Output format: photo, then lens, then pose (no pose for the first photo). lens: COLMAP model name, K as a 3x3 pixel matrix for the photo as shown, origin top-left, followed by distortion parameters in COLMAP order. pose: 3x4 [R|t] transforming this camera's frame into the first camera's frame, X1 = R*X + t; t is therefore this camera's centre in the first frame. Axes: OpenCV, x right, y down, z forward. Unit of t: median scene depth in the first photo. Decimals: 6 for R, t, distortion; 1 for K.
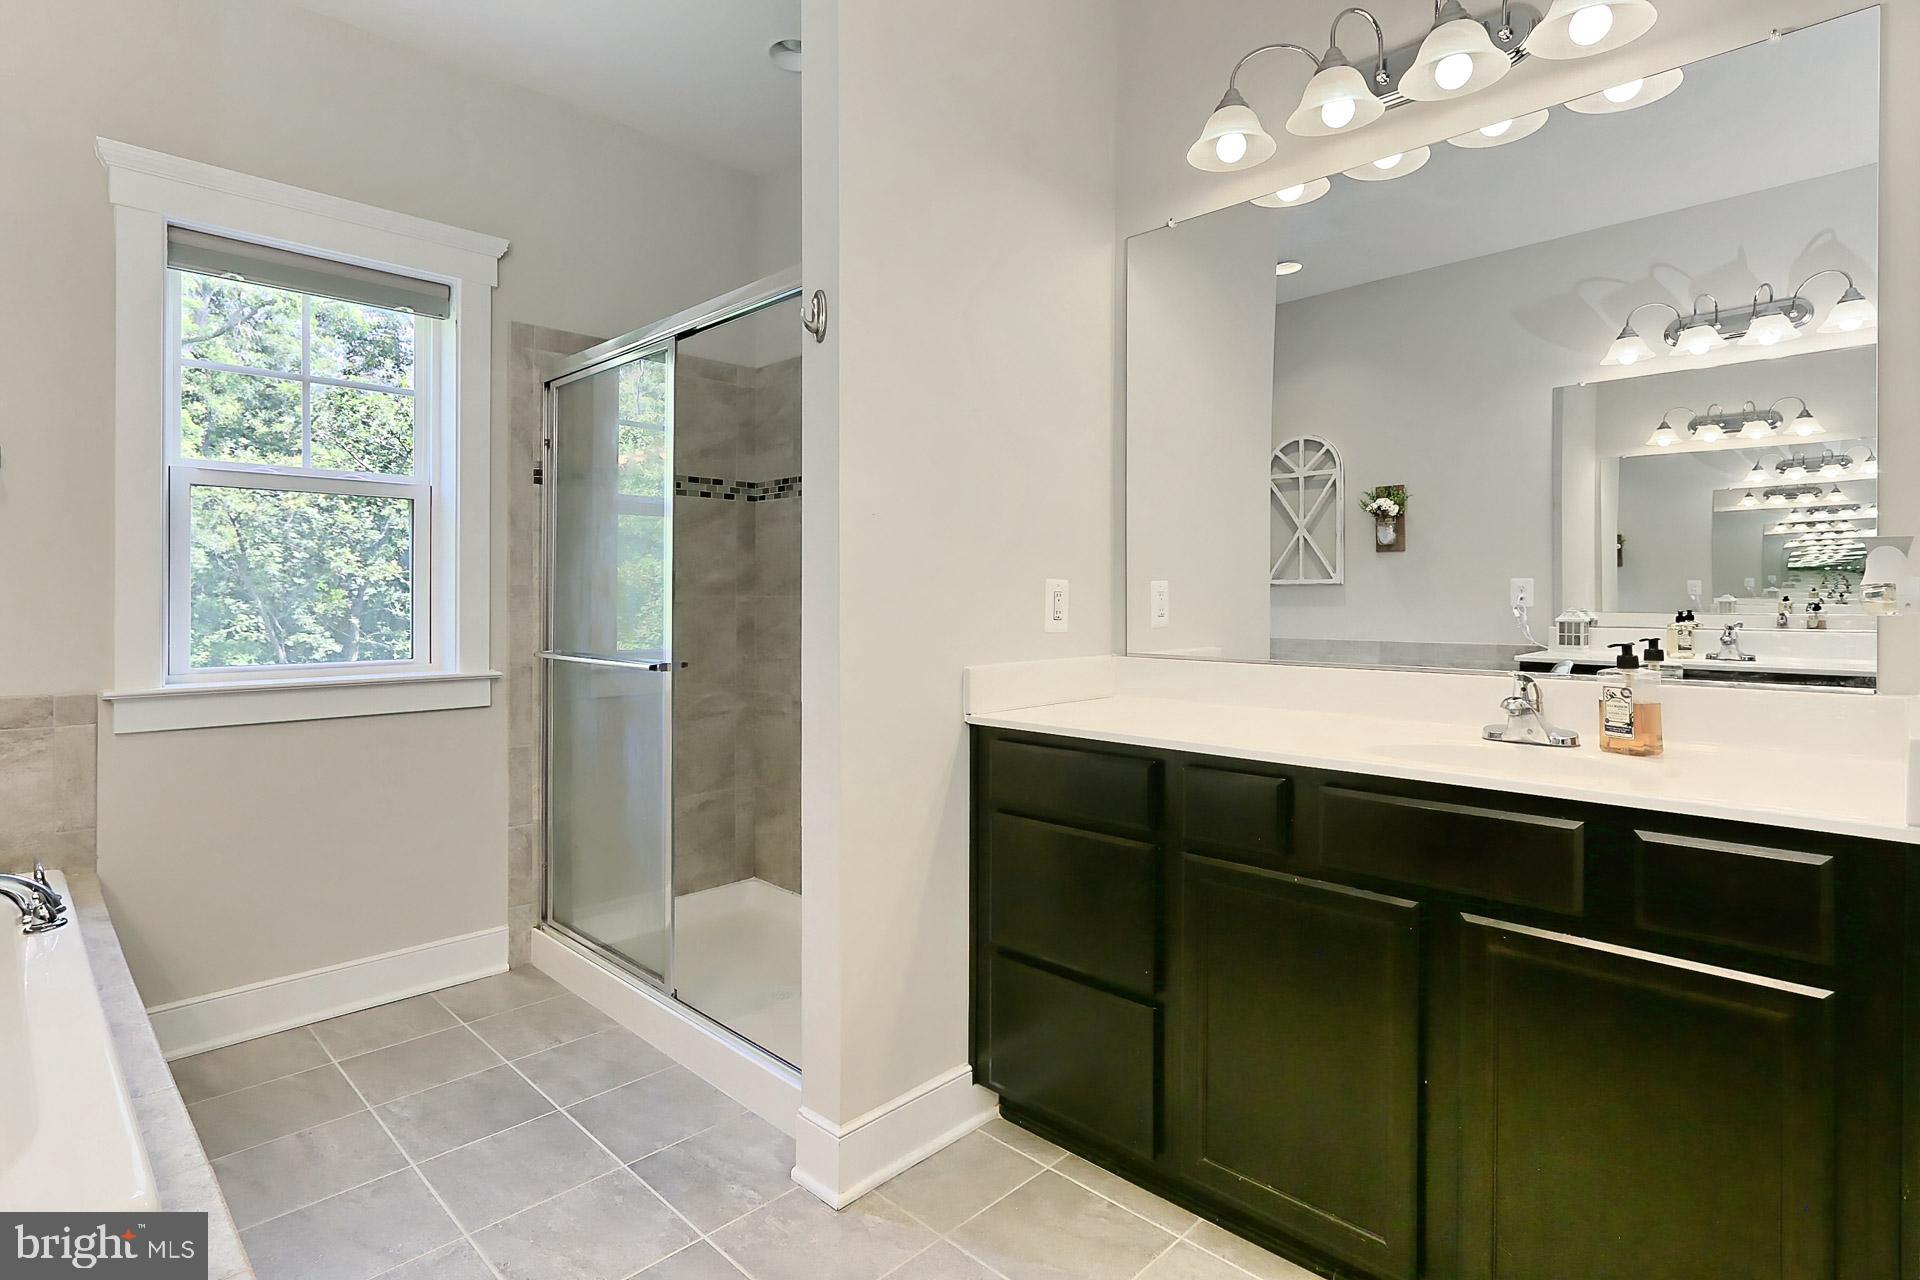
lens RADIAL K [[966.9, 0, 957.1], [0, 966.9, 597.3], [0, 0, 1]] dist [-0.003623, -0.001874]
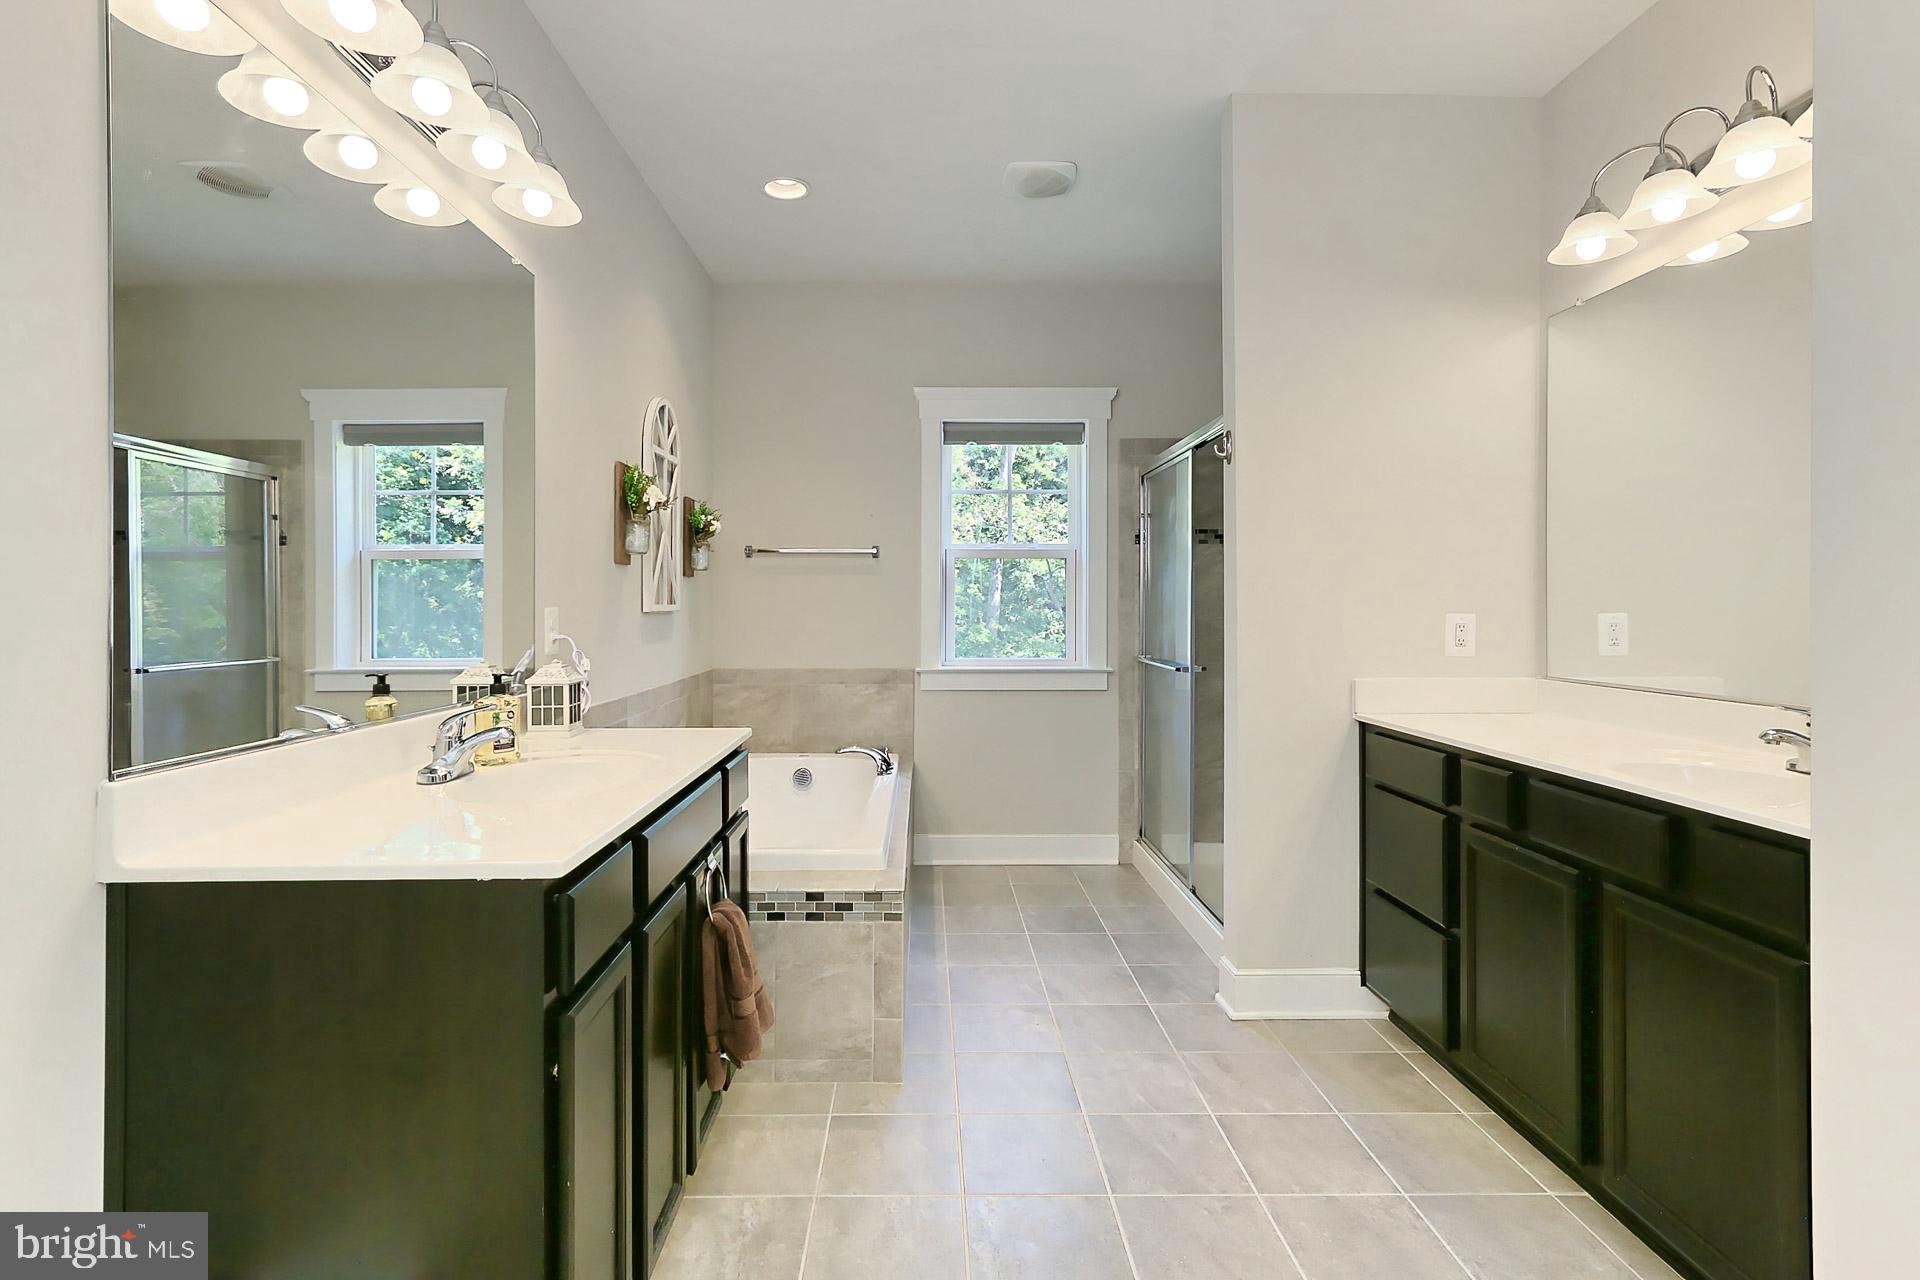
lens RADIAL K [[943.0, 0, 957.4], [0, 943.0, 594.7], [0, 0, 1]] dist [0.001836, 0.000546]
pose [[0.730119, -0.006460, -0.683290, 0.443902], [-0.001154, 0.999942, -0.010688, -0.028127], [0.683319, 0.008592, 0.730069, -0.316209]]
